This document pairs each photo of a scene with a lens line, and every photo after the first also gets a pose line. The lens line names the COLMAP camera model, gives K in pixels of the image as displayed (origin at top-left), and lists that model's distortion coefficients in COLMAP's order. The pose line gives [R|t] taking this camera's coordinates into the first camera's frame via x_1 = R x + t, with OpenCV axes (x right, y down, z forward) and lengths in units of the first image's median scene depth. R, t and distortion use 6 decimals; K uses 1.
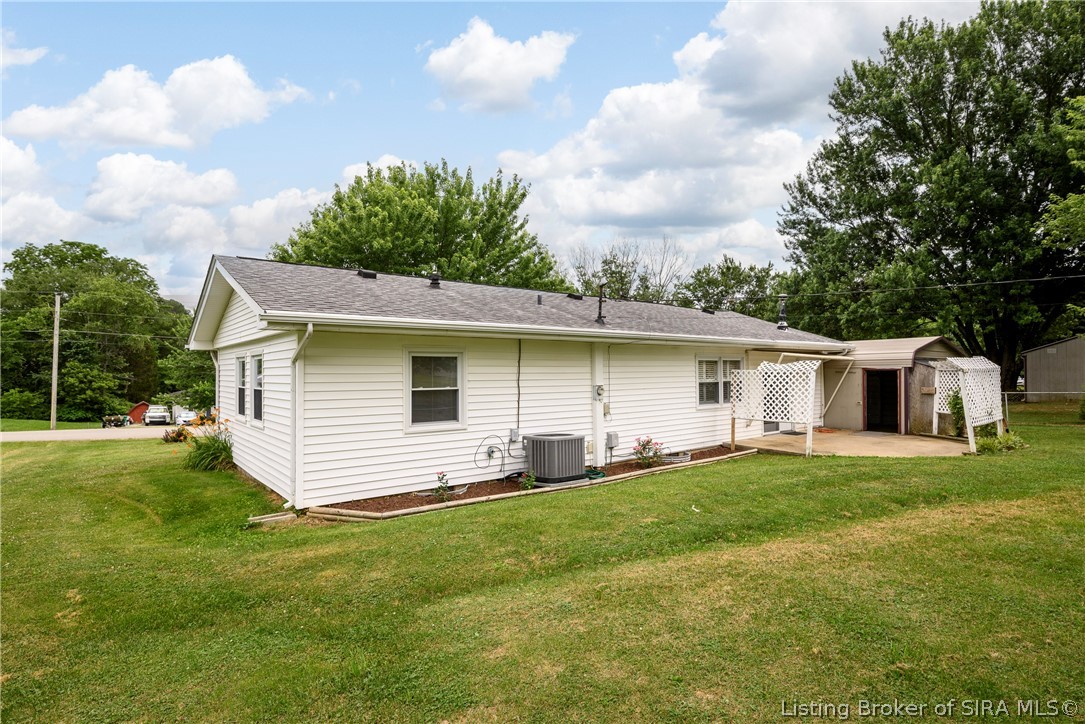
lens RADIAL K [[565.5, 0, 546.4], [0, 565.5, 359.3], [0, 0, 1]] dist [-0.003452, -0.000083]
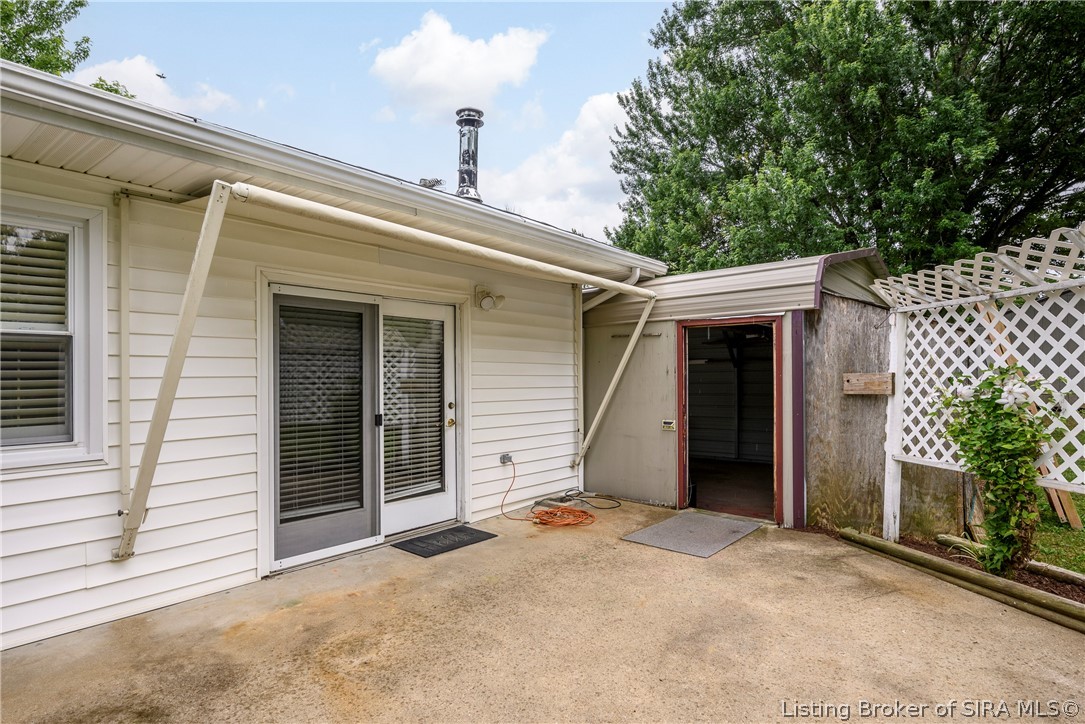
lens RADIAL K [[565.5, 0, 547.0], [0, 565.5, 369.4], [0, 0, 1]] dist [-0.003452, -0.000083]
pose [[0.982397, -0.002748, 0.186784, 0.496679], [0.001103, 0.999960, 0.008908, 0.048422], [-0.186801, -0.008546, 0.982361, 0.806703]]
